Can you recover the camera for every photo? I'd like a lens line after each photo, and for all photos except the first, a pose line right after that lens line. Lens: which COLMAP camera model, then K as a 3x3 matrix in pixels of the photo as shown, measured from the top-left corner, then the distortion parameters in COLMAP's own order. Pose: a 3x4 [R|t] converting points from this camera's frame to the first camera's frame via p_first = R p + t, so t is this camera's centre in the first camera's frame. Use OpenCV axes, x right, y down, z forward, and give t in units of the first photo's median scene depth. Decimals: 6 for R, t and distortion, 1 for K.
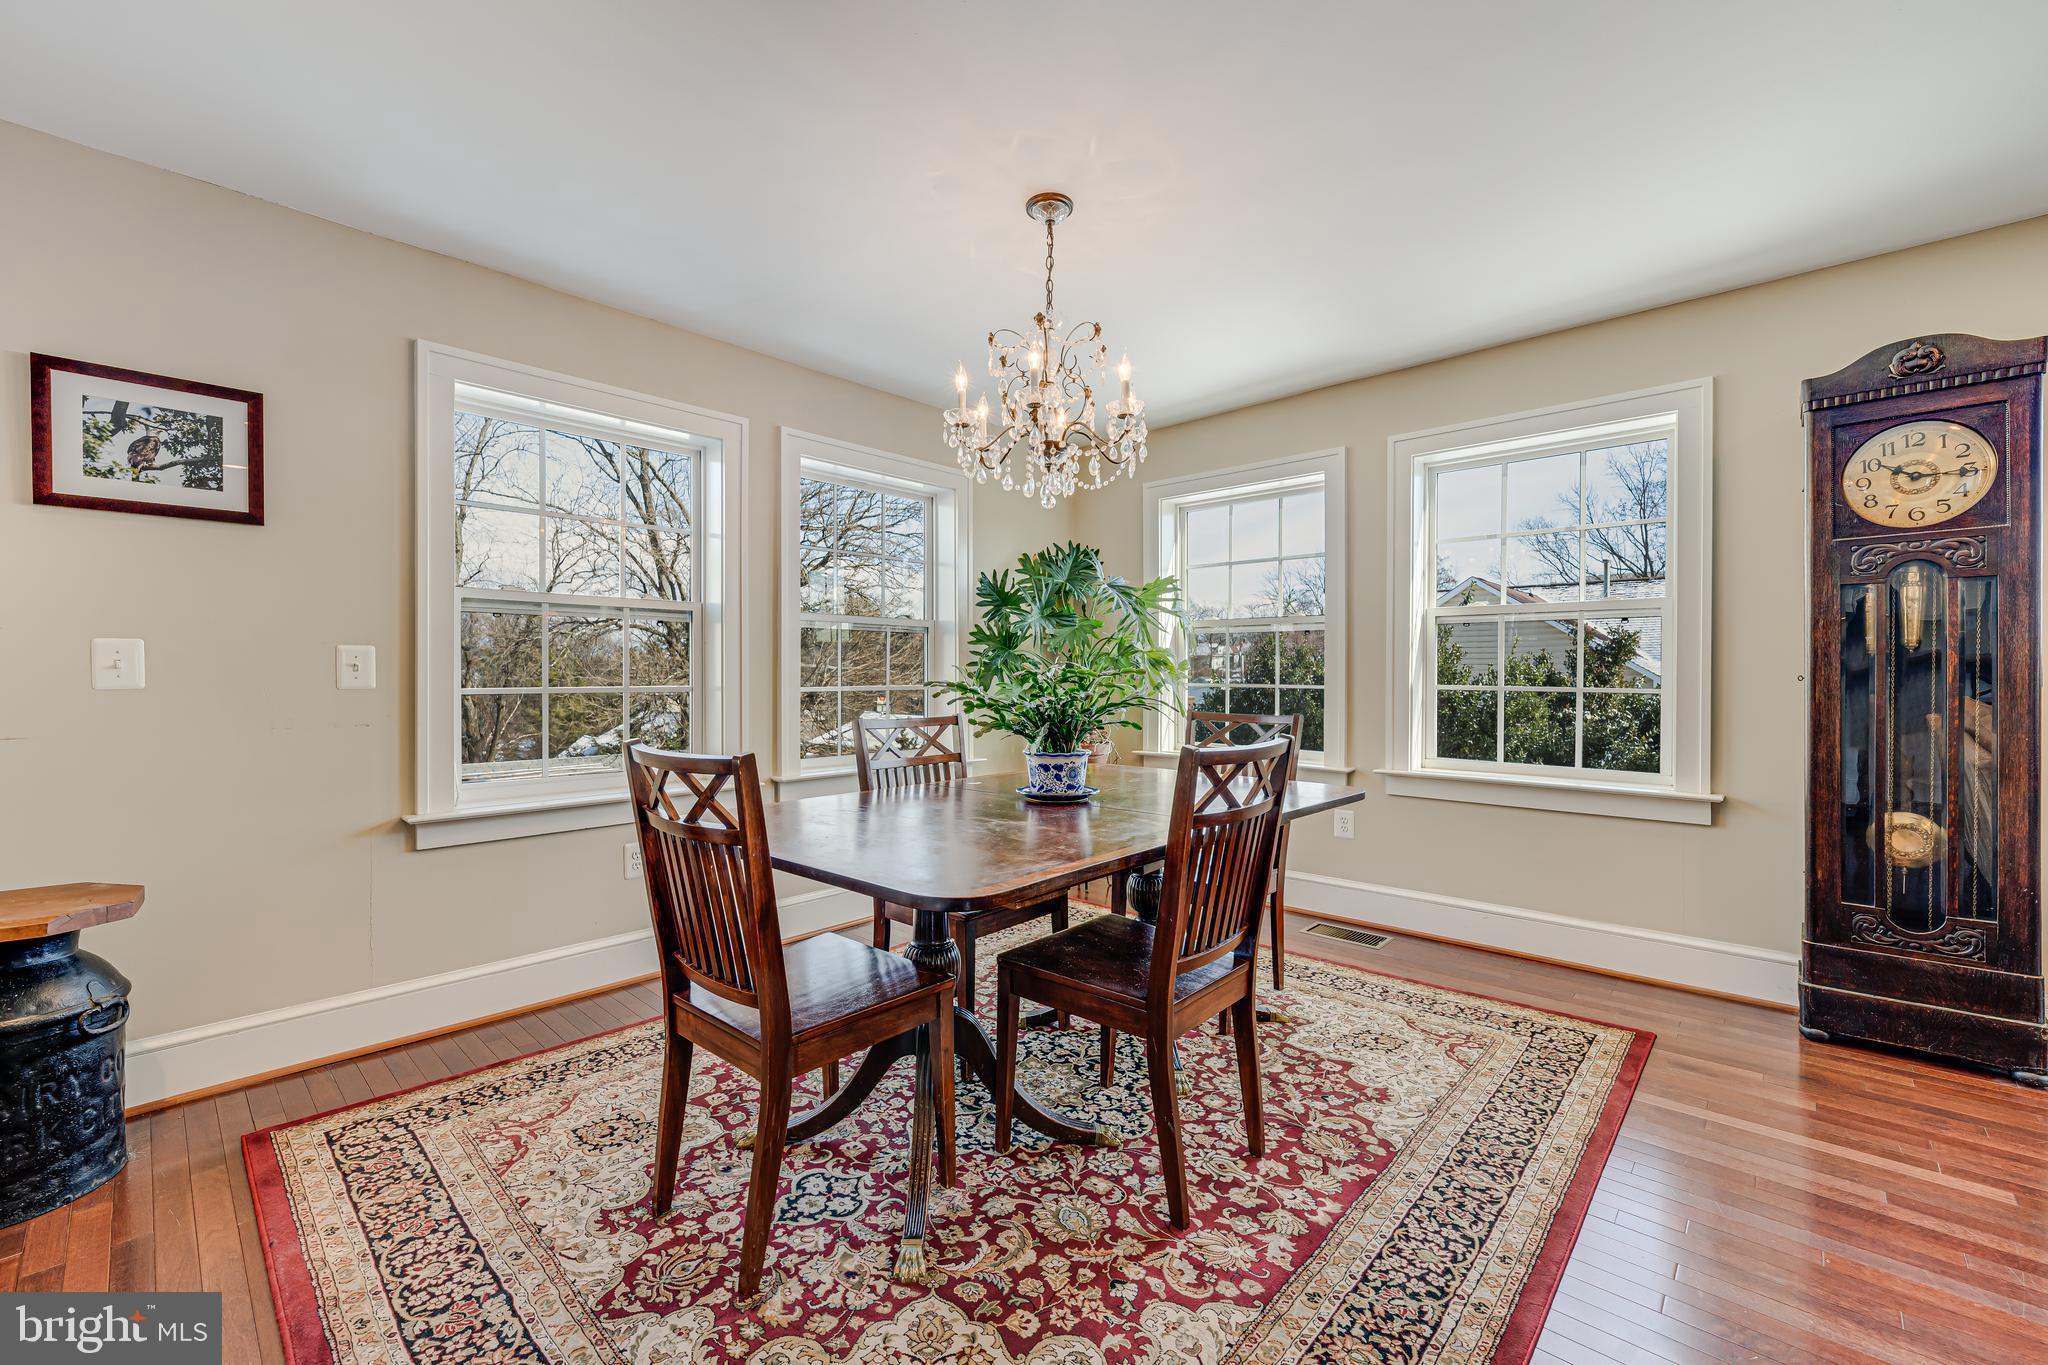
lens RADIAL K [[855.9, 0, 1023.6], [0, 855.9, 680.1], [0, 0, 1]] dist [-0.001031, -0.000039]
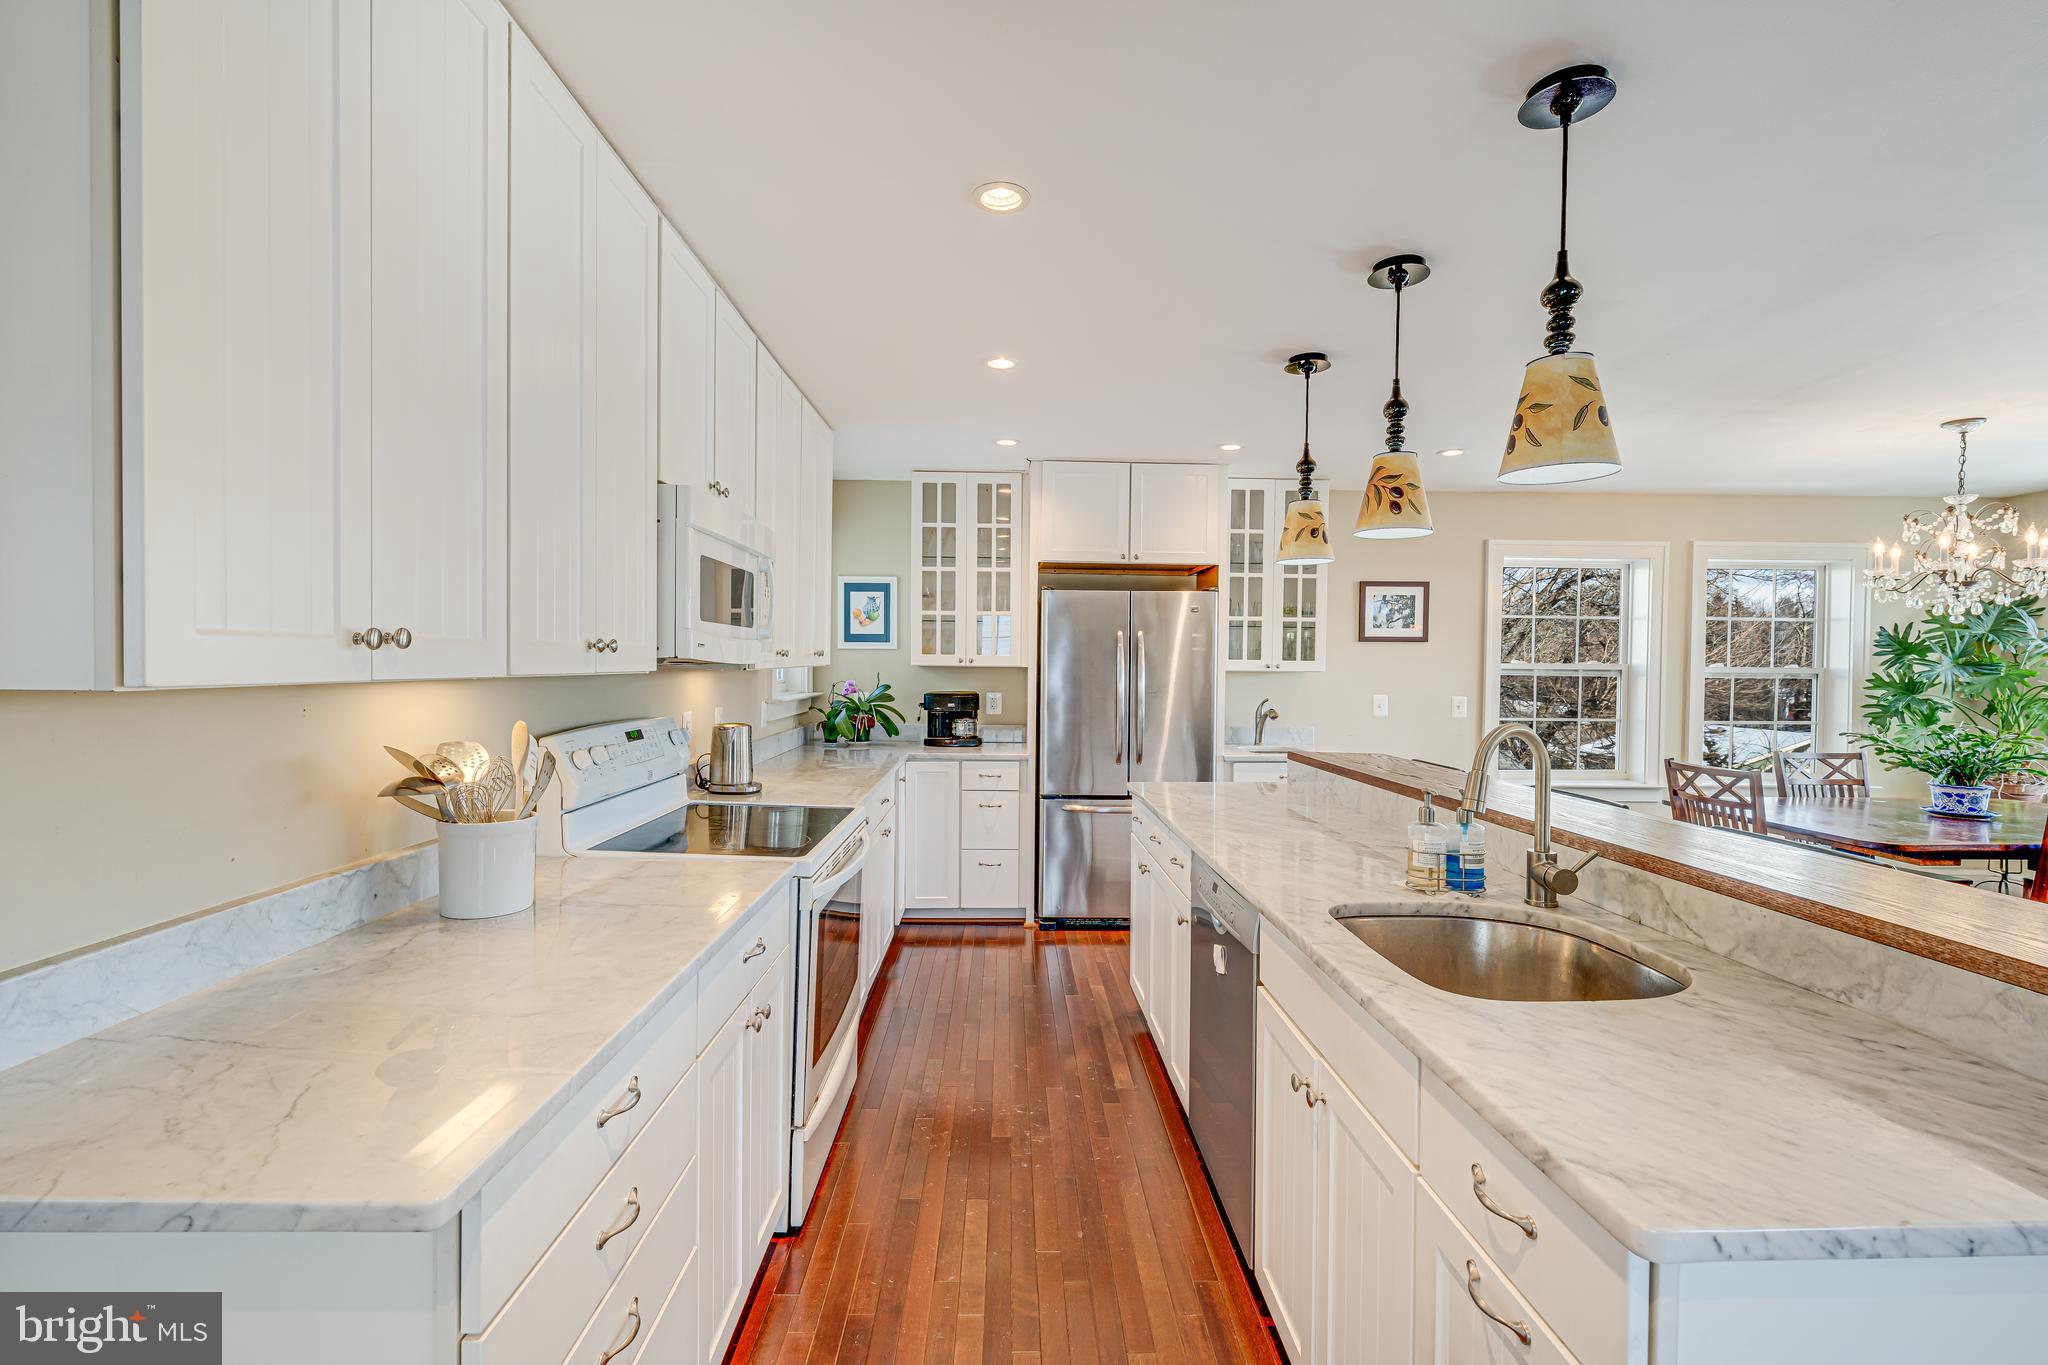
lens RADIAL K [[889.9, 0, 1019.1], [0, 889.9, 678.4], [0, 0, 1]] dist [0.002593, 0.000274]
pose [[0.699751, 0.019985, -0.714107, -0.001260], [-0.015476, 0.999798, 0.012816, -0.097987], [0.714219, 0.002084, 0.699919, -1.266914]]
